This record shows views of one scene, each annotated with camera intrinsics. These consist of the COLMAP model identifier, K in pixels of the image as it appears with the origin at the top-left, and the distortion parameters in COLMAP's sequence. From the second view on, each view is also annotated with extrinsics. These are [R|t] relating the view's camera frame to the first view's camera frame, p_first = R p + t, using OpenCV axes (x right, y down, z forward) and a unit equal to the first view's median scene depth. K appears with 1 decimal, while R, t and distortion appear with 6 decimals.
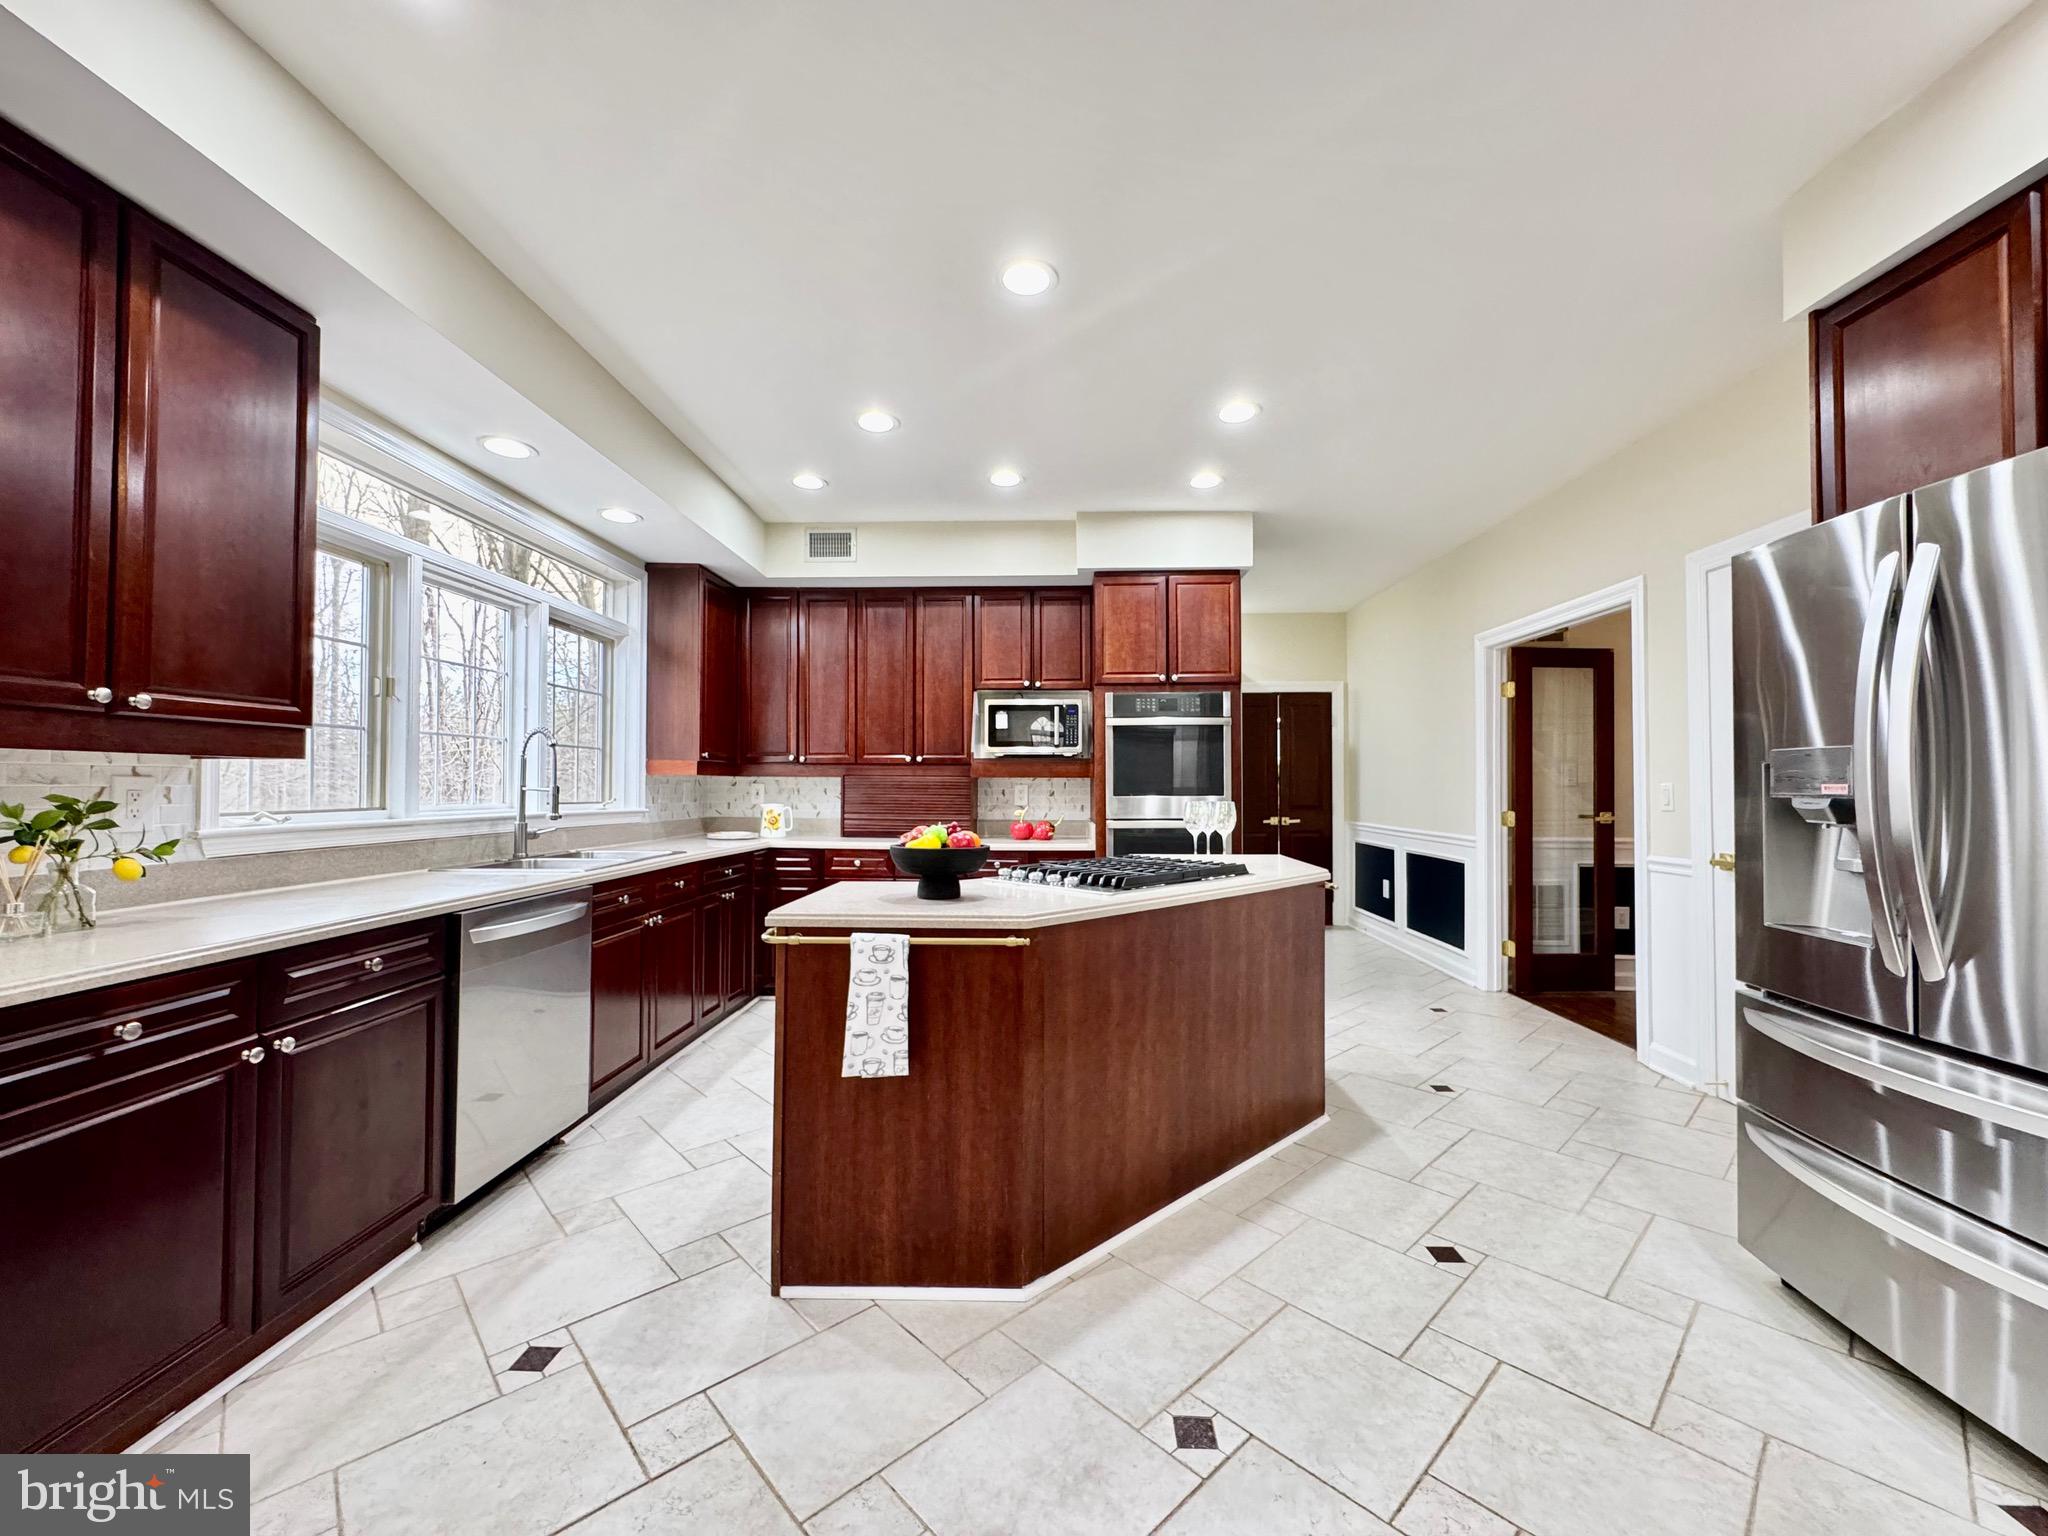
lens RADIAL K [[817.0, 0, 1025.0], [0, 817.0, 758.5], [0, 0, 1]] dist [-0.002962, 0.000734]
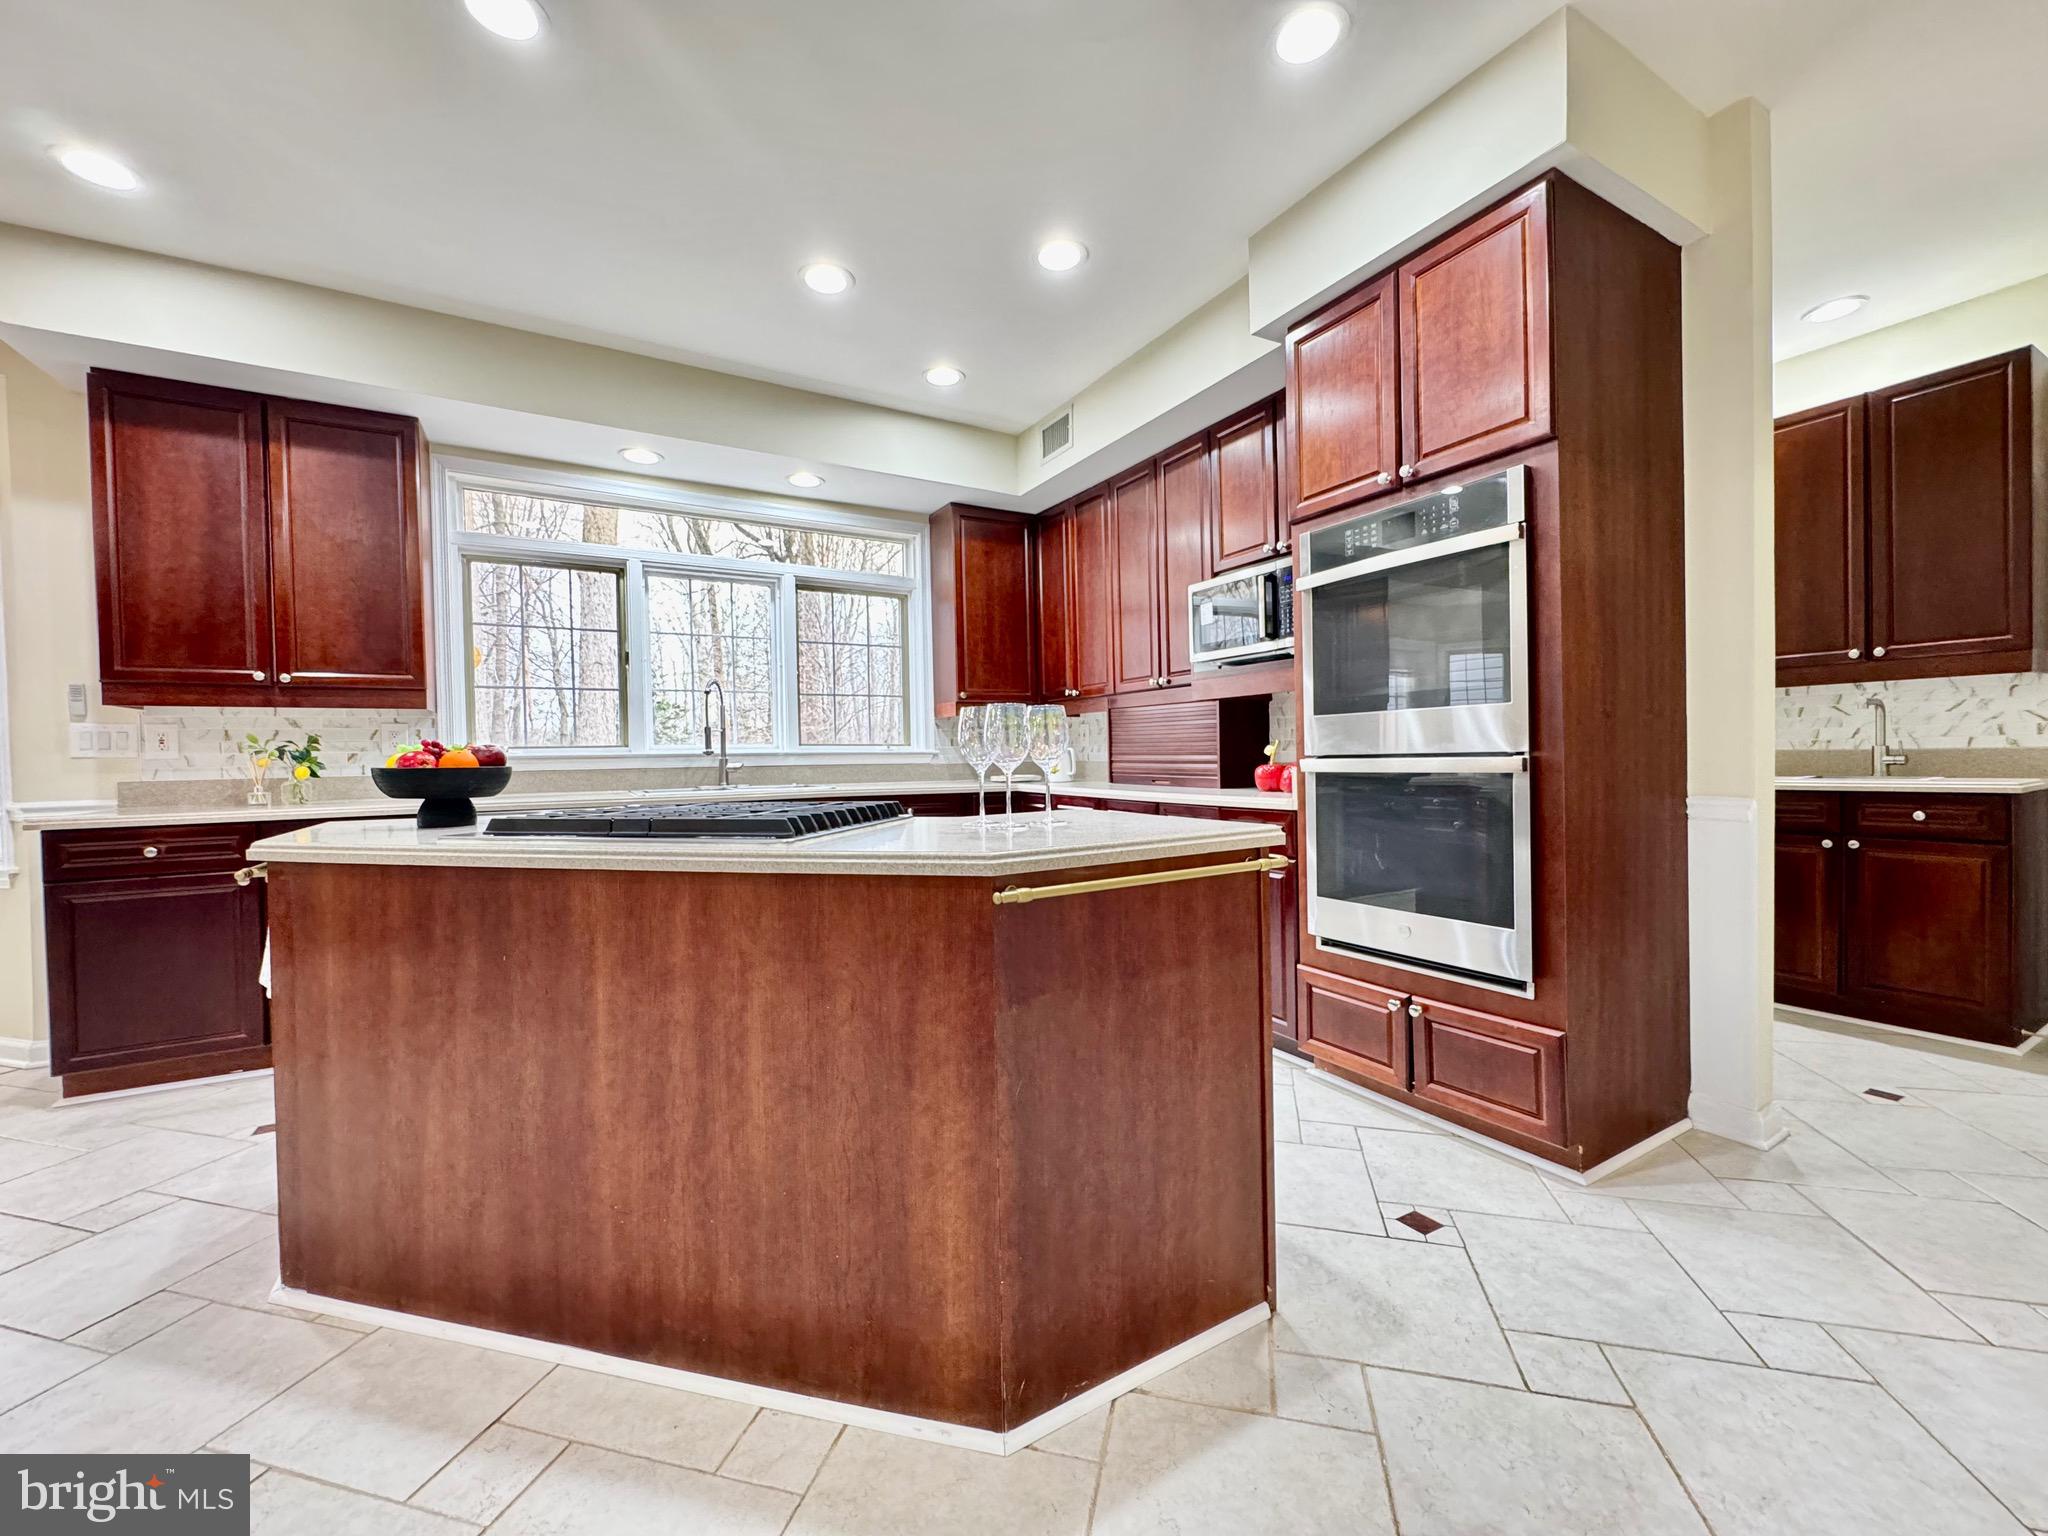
lens RADIAL K [[817.0, 0, 1019.5], [0, 817.0, 762.5], [0, 0, 1]] dist [-0.002962, 0.000734]
pose [[0.525134, -0.003732, -0.851011, 0.680337], [0.048113, 0.998521, 0.025310, 0.077564], [0.849658, -0.054236, 0.524537, 0.756553]]
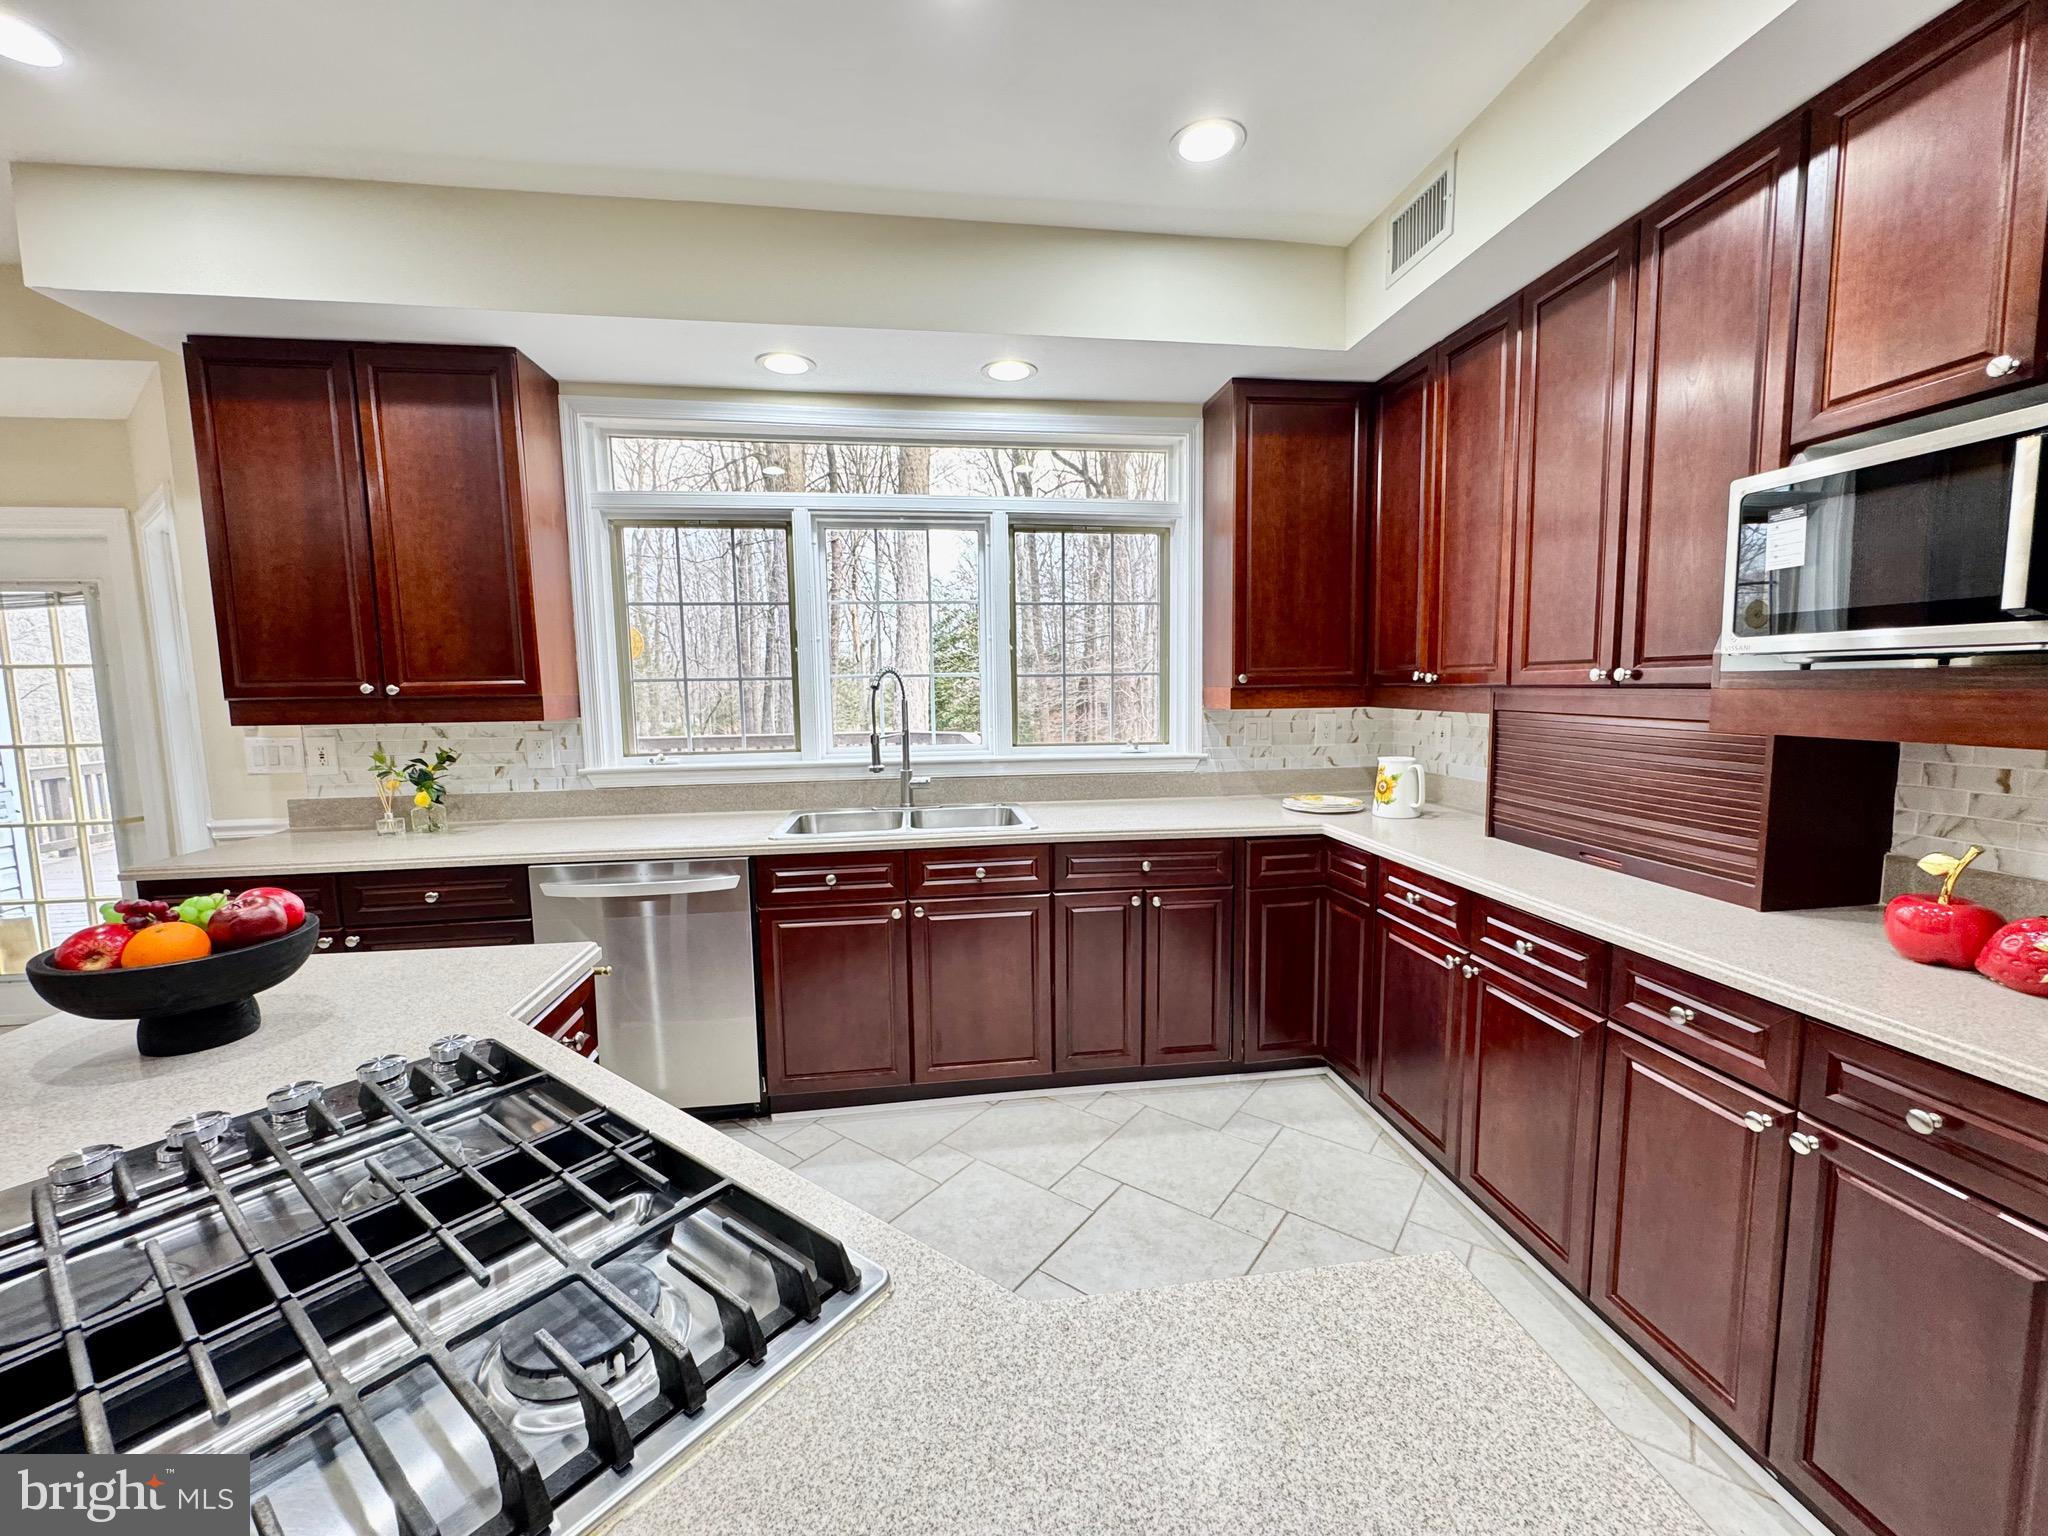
lens RADIAL K [[817.0, 0, 1018.7], [0, 817.0, 769.4], [0, 0, 1]] dist [-0.002962, 0.000734]
pose [[0.165744, 0.097542, -0.981333, 0.321194], [0.049167, 0.993042, 0.107010, -0.015626], [0.984942, -0.065985, 0.159795, 1.007039]]
